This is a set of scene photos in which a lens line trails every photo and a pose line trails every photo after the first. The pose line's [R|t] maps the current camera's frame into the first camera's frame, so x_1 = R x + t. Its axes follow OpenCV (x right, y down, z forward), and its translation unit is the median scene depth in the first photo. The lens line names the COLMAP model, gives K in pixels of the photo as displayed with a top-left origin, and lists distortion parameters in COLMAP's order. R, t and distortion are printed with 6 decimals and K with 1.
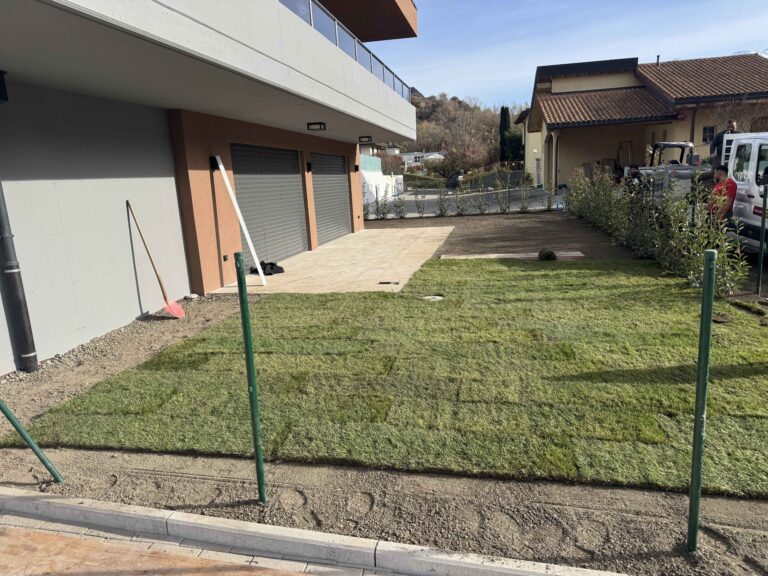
lens RADIAL K [[543.5, 0, 384.0], [0, 543.5, 288.0], [0, 0, 1]] dist [0.000653, 0.002845]
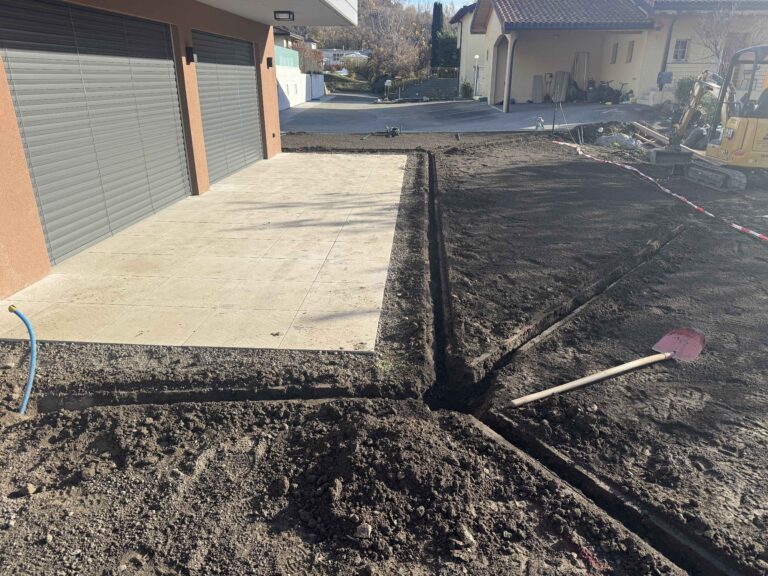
lens RADIAL K [[535.5, 0, 384.0], [0, 535.5, 288.0], [0, 0, 1]] dist [0.025629, -0.001254]
pose [[0.986872, 0.009017, 0.161253, -0.008316], [-0.036368, 0.985204, 0.167480, -0.029134], [-0.157357, -0.171146, 0.972598, 0.136899]]
